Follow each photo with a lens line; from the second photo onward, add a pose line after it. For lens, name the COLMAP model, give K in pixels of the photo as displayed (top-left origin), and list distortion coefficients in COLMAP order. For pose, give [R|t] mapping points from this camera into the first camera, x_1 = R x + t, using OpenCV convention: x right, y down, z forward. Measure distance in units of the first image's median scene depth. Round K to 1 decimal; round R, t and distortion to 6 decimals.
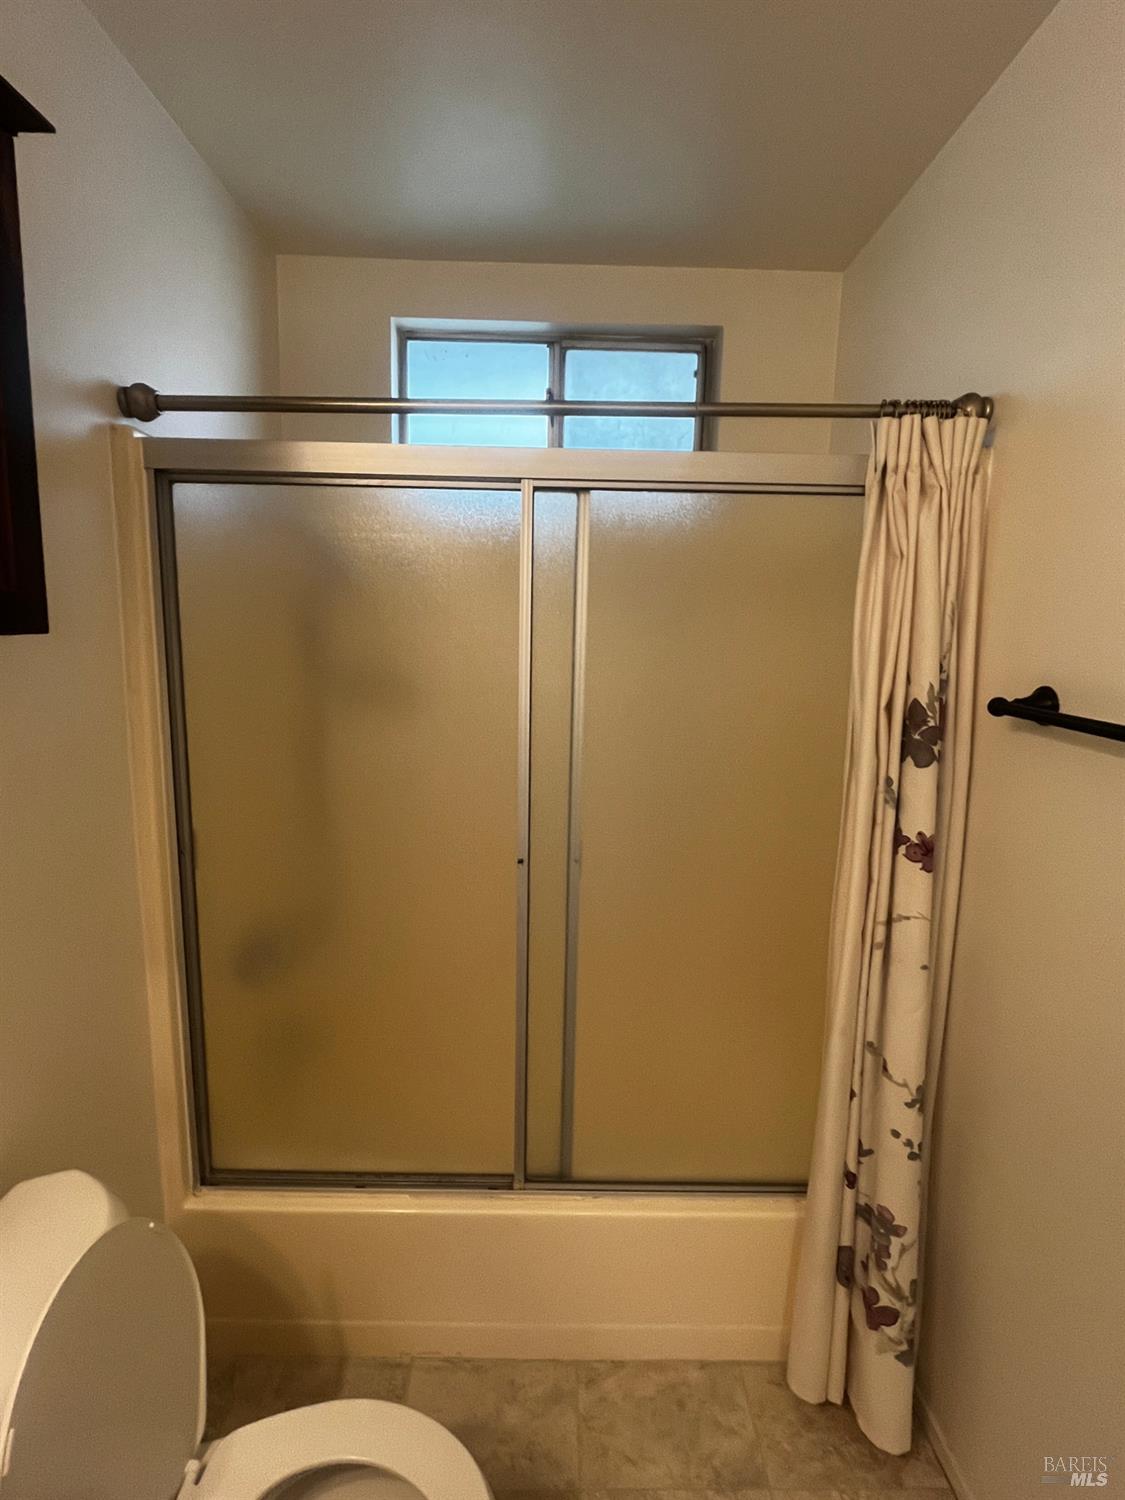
lens RADIAL K [[738.5, 0, 562.4], [0, 738.5, 733.1], [0, 0, 1]] dist [-0.004344, -0.000825]
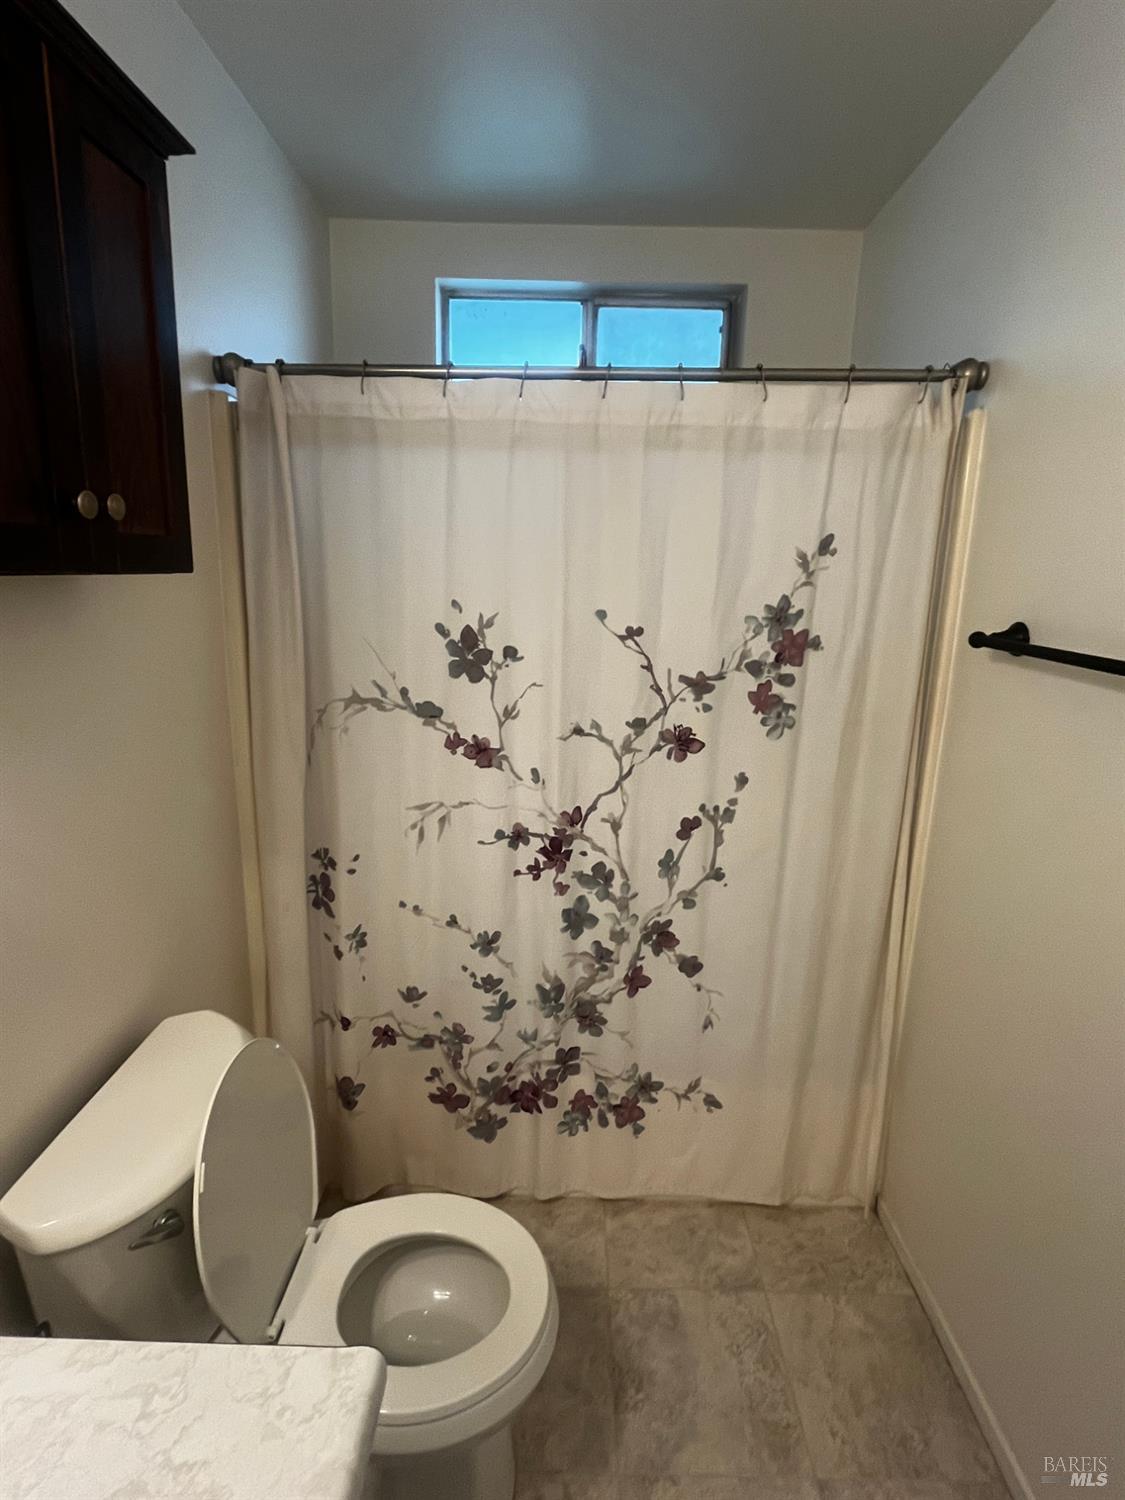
lens RADIAL K [[738.5, 0, 562.4], [0, 738.5, 733.1], [0, 0, 1]] dist [-0.004344, -0.000825]
pose [[0.999741, 0.006570, -0.021776, -0.030069], [-0.005077, 0.997679, 0.067902, 0.029179], [0.022172, -0.067774, 0.997454, -0.149874]]
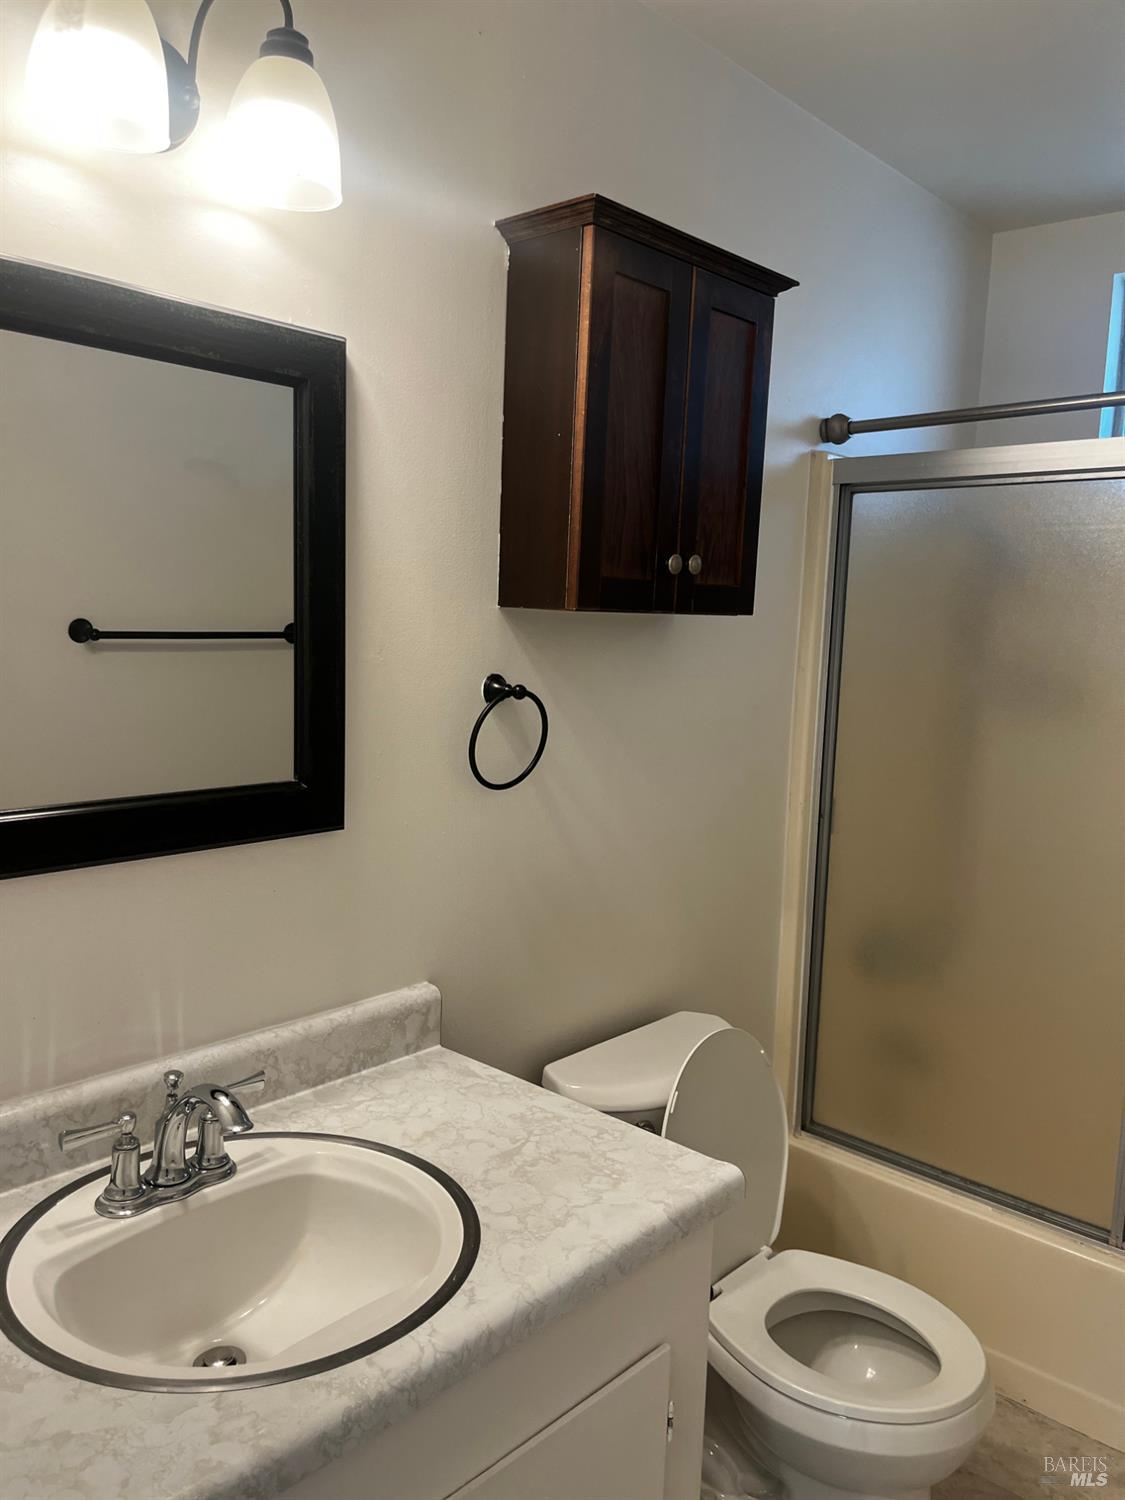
lens RADIAL K [[1121.8, 0, 562.5], [0, 1121.8, 750.0], [0, 0, 1]] dist [0.037908, -0.000780]
pose [[0.733727, 0.092466, -0.673123, 0.349515], [-0.122934, 0.992412, 0.002324, 0.109225], [0.668231, 0.081044, 0.739527, -0.558865]]
